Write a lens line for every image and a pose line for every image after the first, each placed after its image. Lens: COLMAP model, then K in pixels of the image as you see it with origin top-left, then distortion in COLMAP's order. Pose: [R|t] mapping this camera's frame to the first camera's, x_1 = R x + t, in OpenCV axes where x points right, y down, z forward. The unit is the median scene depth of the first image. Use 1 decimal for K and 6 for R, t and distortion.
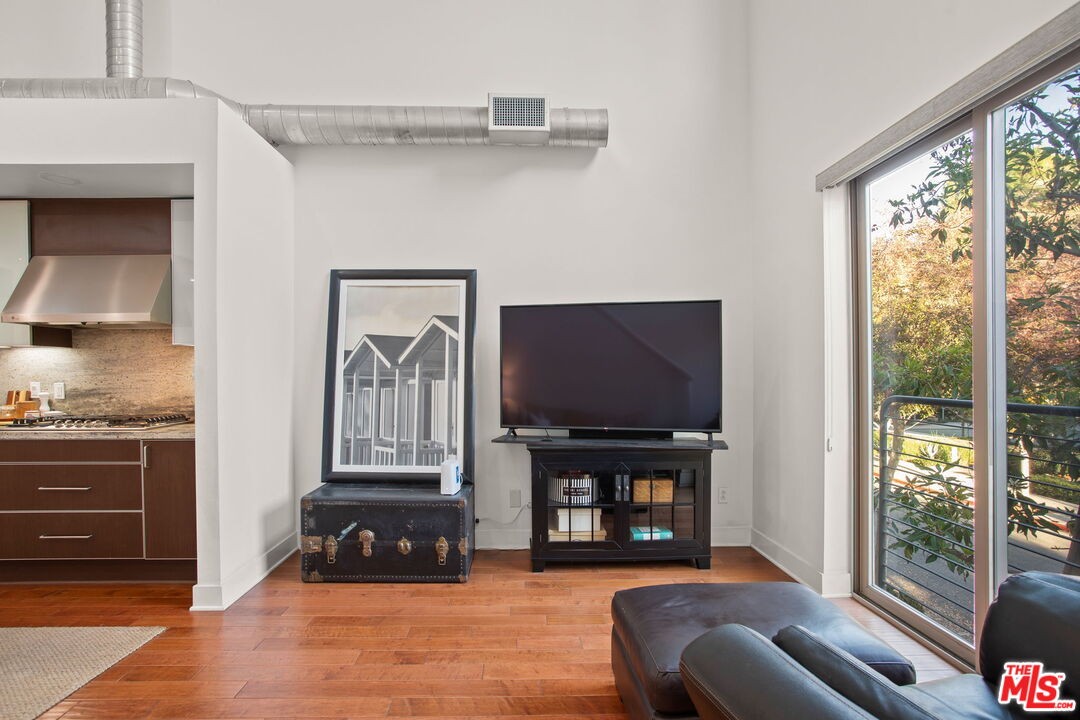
lens RADIAL K [[560.5, 0, 527.5], [0, 560.5, 383.6], [0, 0, 1]] dist [-0.035482, 0.018809]
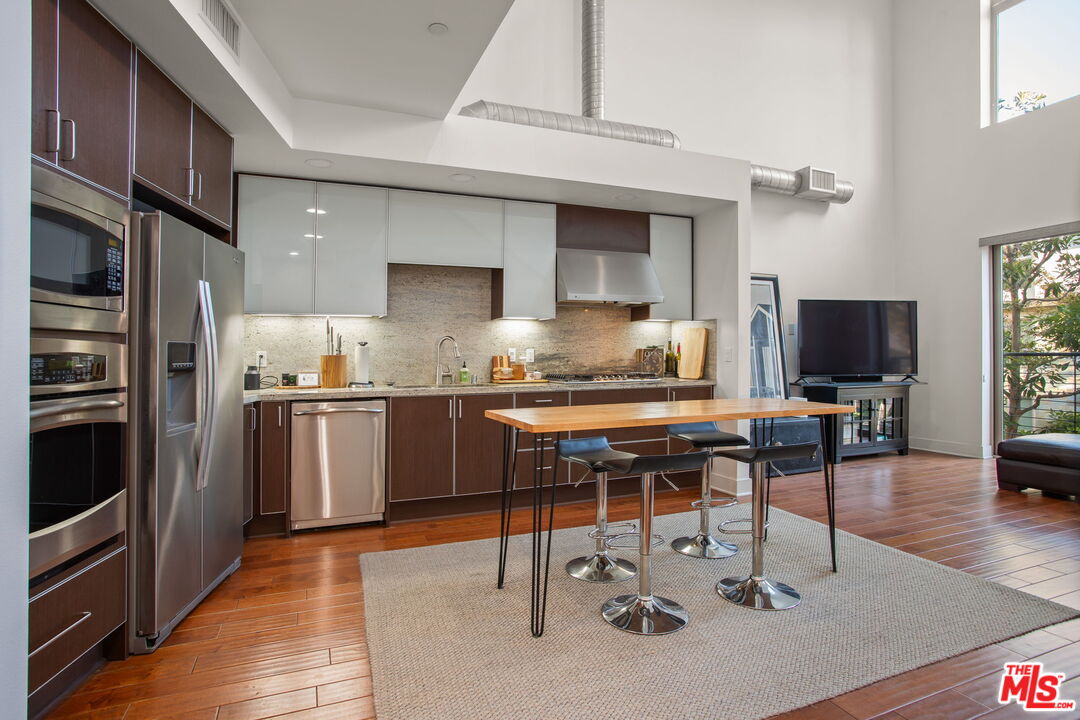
lens RADIAL K [[560.5, 0, 537.1], [0, 560.5, 356.4], [0, 0, 1]] dist [-0.035482, 0.018809]
pose [[0.925626, -0.007049, 0.378373, -1.313144], [0.012652, 0.999844, -0.012323, 0.030842], [-0.378227, 0.016194, 0.925571, -0.158153]]
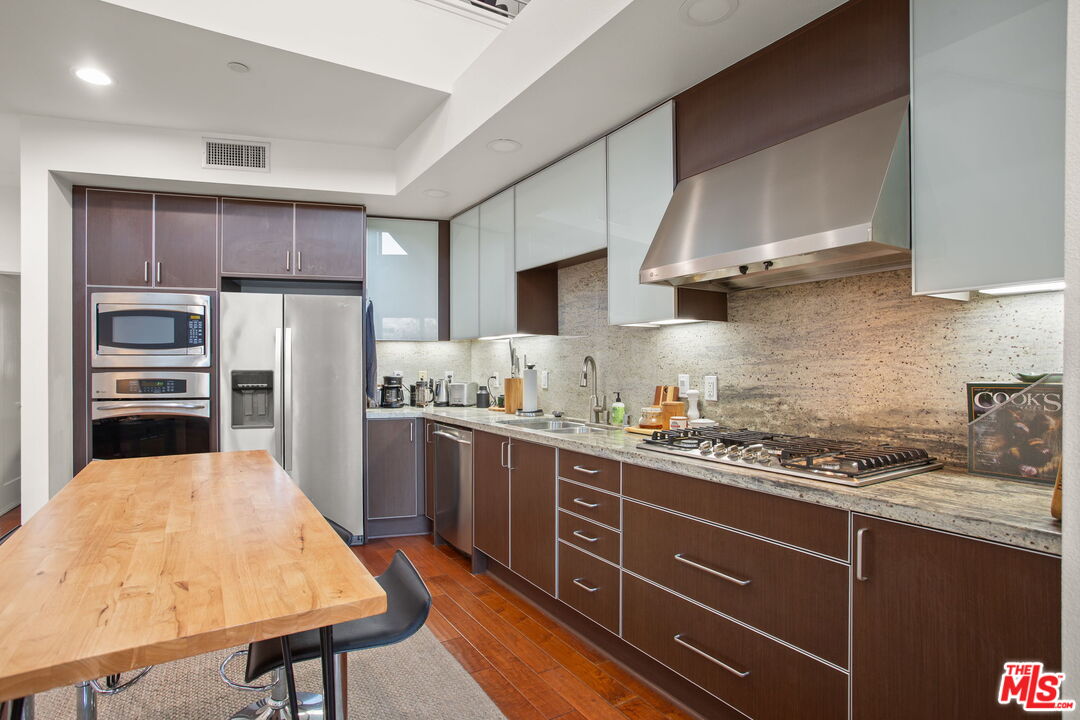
lens RADIAL K [[560.5, 0, 536.4], [0, 560.5, 363.2], [0, 0, 1]] dist [-0.035482, 0.018809]
pose [[0.516320, -0.001953, -0.856393, -0.383528], [-0.014240, 0.999840, -0.010865, -0.006643], [0.856277, 0.017805, 0.516209, 0.475294]]
